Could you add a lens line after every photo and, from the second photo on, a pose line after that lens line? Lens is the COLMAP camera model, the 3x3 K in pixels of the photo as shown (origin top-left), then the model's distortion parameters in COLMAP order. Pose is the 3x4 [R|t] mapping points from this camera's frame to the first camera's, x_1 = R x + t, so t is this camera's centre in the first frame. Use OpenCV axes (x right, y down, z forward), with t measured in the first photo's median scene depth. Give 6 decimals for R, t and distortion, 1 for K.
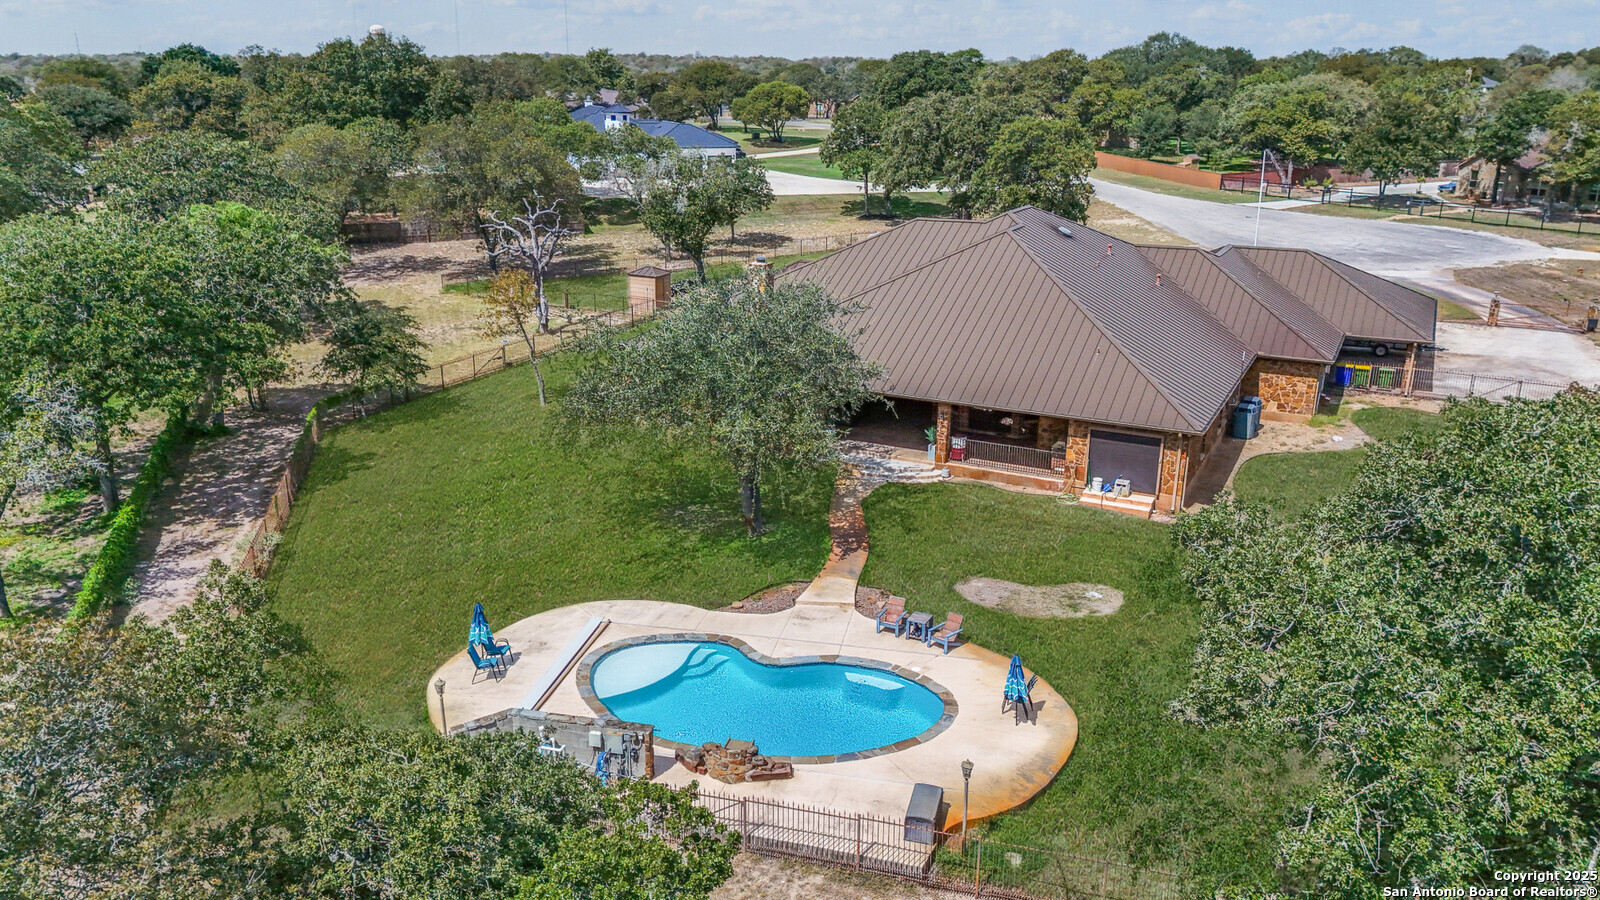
lens RADIAL K [[1222.7, 0, 800.0], [0, 1222.7, 450.0], [0, 0, 1]] dist [0.095612, -0.102081]
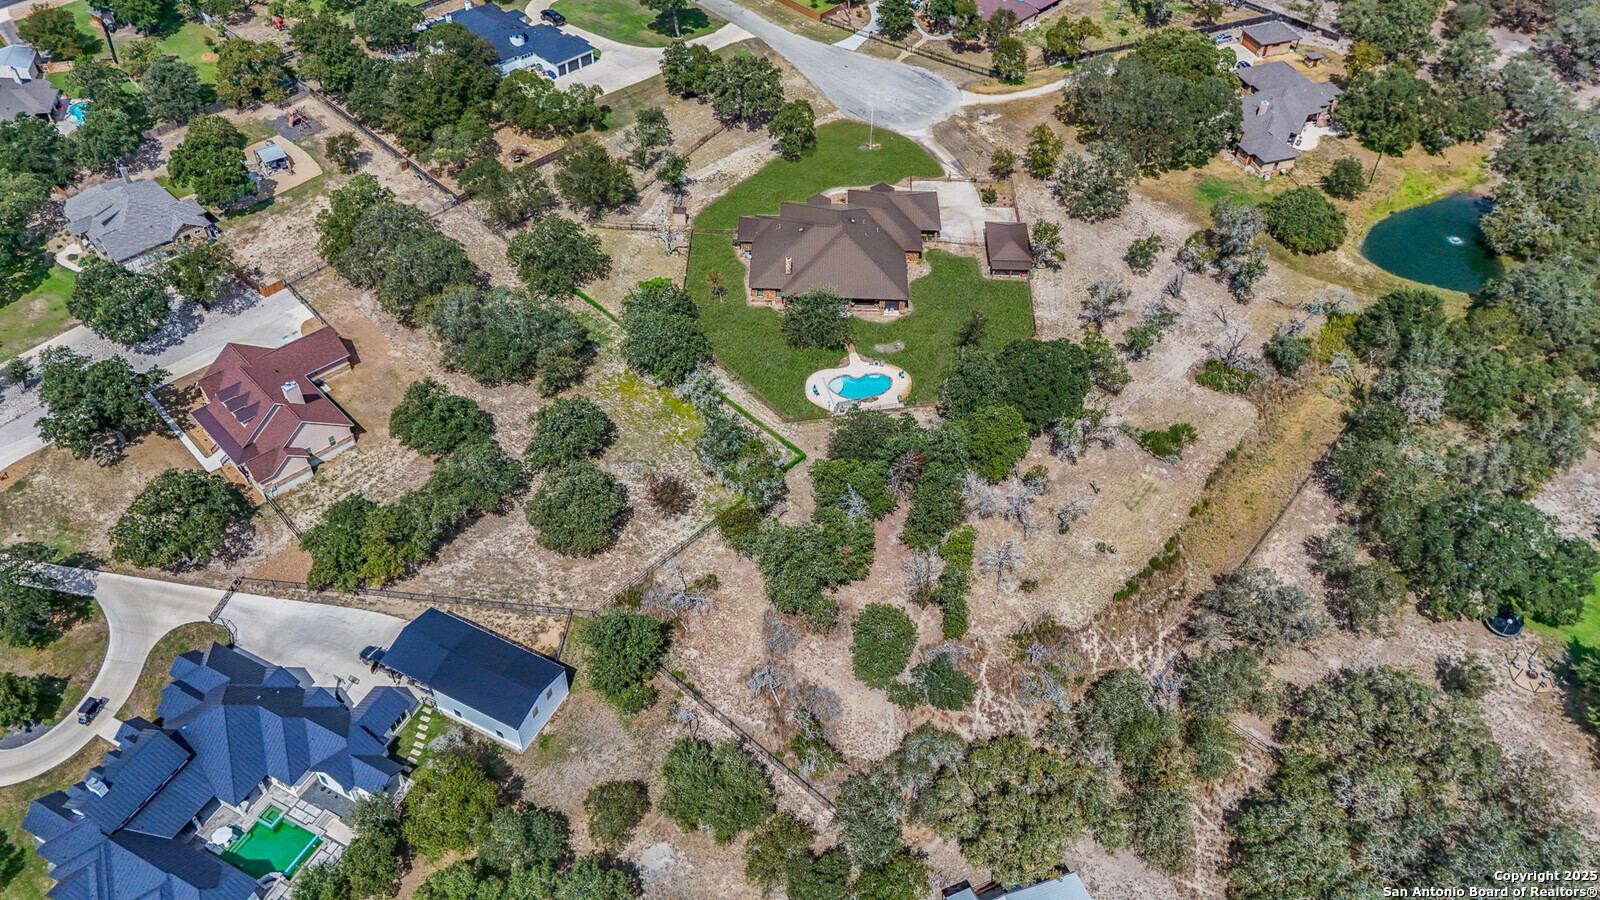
lens RADIAL K [[1222.7, 0, 800.0], [0, 1222.7, 450.0], [0, 0, 1]] dist [0.095612, -0.102081]
pose [[0.898540, -0.299477, 0.320842, -1.615507], [0.128483, 0.878487, 0.460165, -1.605643], [-0.419664, -0.372255, 0.827834, -2.725196]]
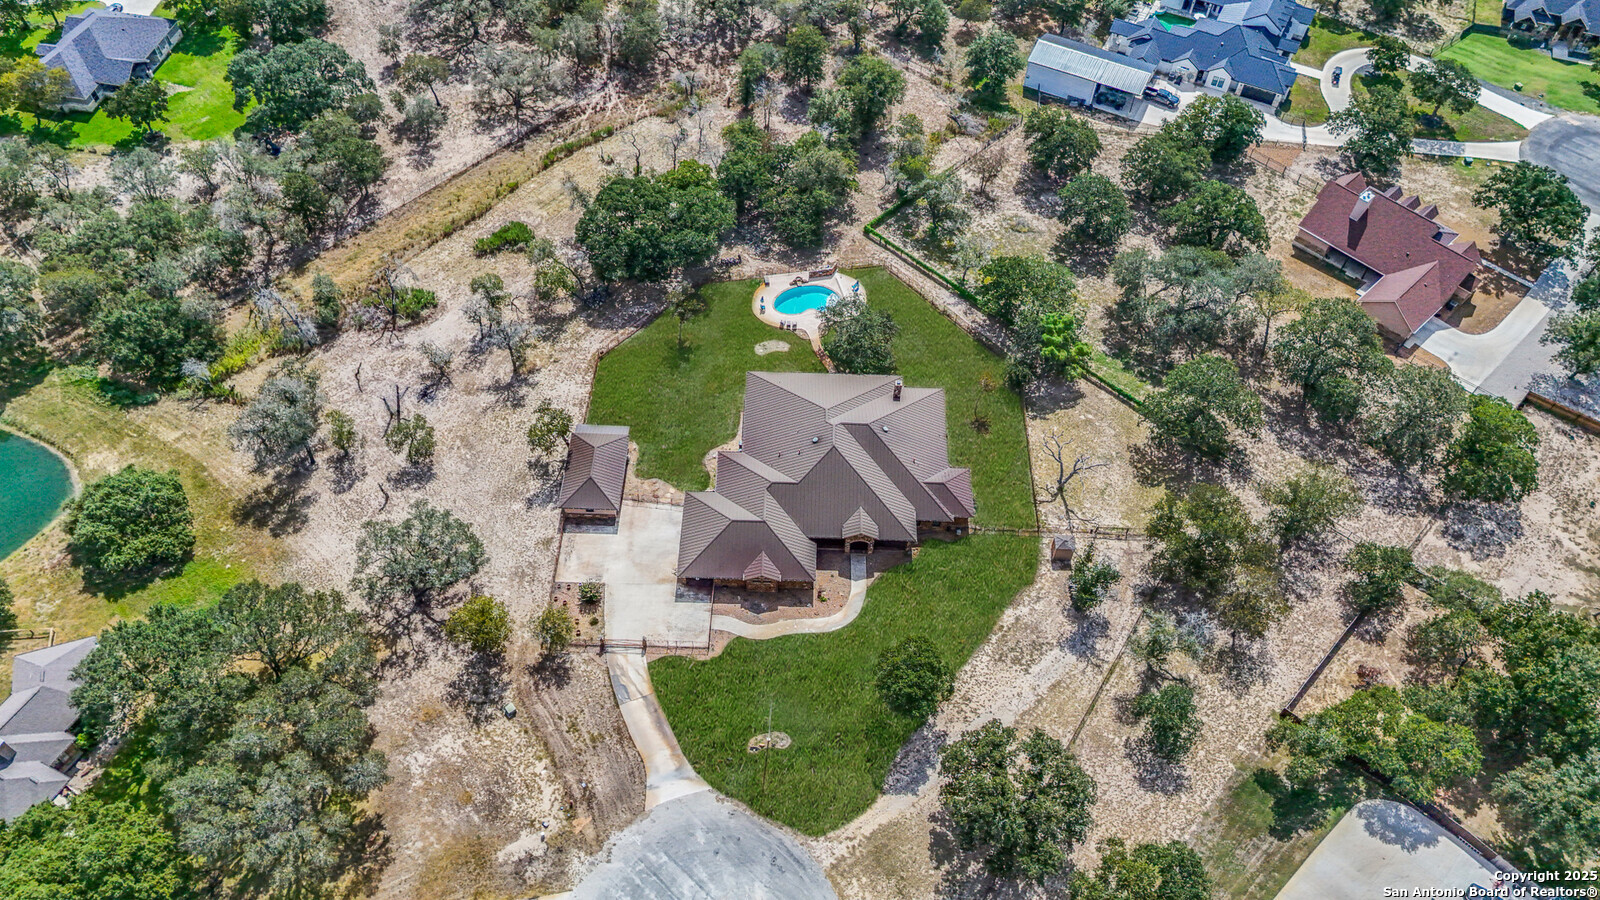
lens RADIAL K [[1222.7, 0, 800.0], [0, 1222.7, 450.0], [0, 0, 1]] dist [0.095612, -0.102081]
pose [[-0.899712, 0.313851, -0.303343, 1.333325], [-0.173868, 0.379754, 0.908601, -3.211722], [0.400361, 0.870221, -0.287101, 2.253089]]
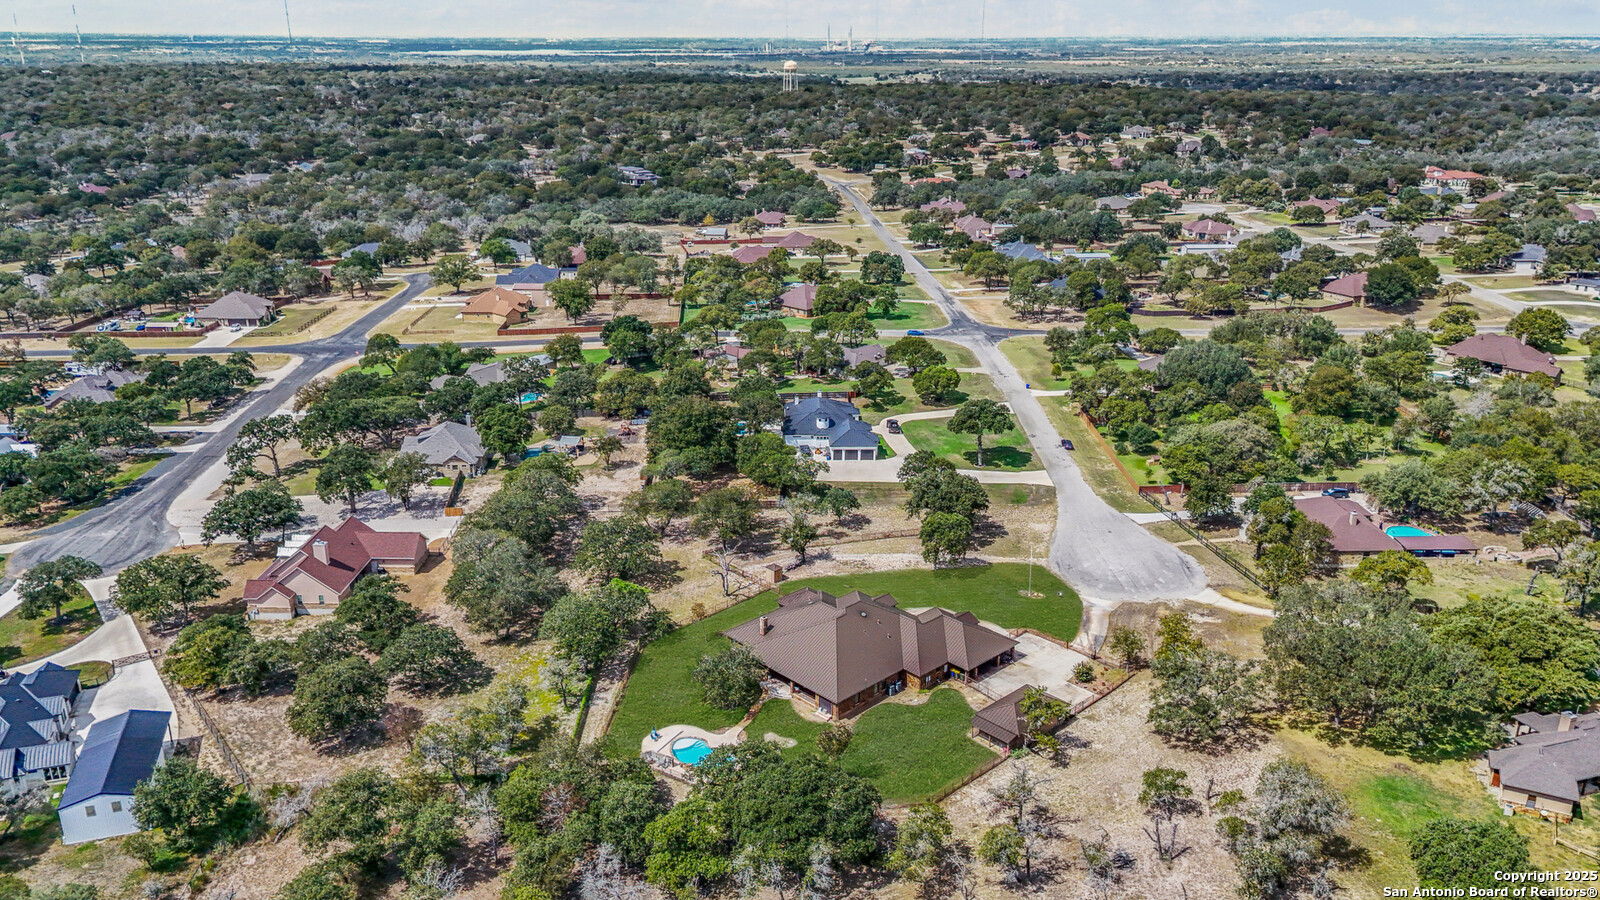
lens RADIAL K [[1222.7, 0, 800.0], [0, 1222.7, 450.0], [0, 0, 1]] dist [0.095612, -0.102081]
pose [[0.950068, 0.103666, -0.294318, 1.207101], [-0.095998, 0.994560, 0.040425, -0.908752], [0.296908, -0.010152, 0.954852, -2.609621]]
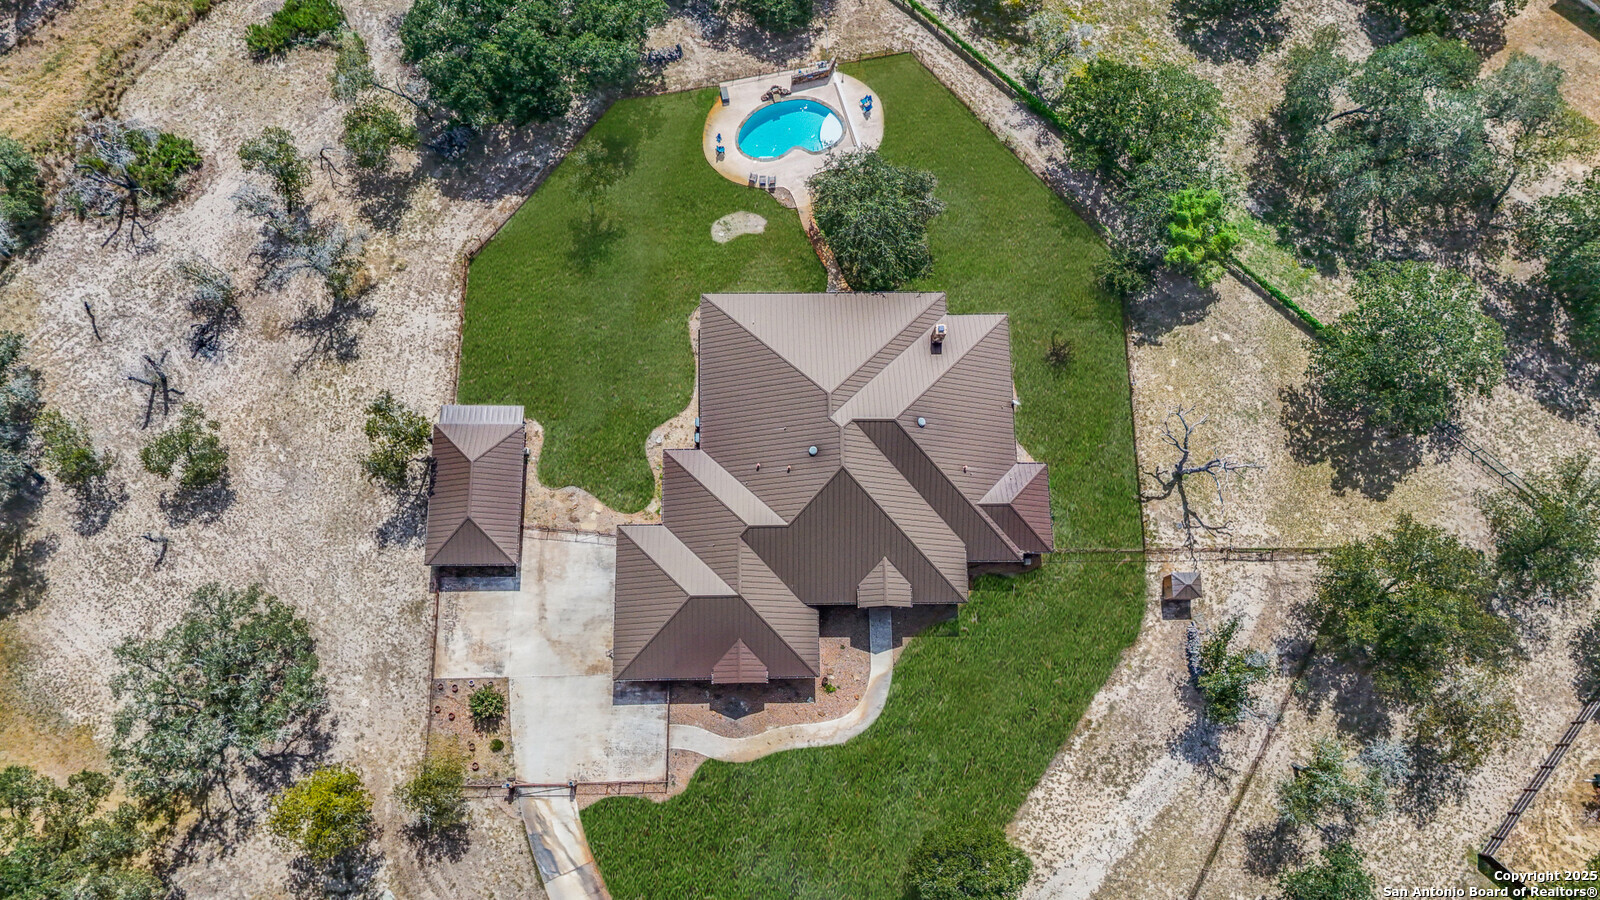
lens RADIAL K [[1207.5, 0, 800.9], [0, 1207.5, 499.4], [0, 0, 1]] dist [0.053381, -0.032126]
pose [[-0.884692, 0.439323, -0.155932, 0.668834], [-0.185699, -0.025305, 0.982281, -2.279387], [0.427593, 0.897972, 0.103969, 1.150266]]
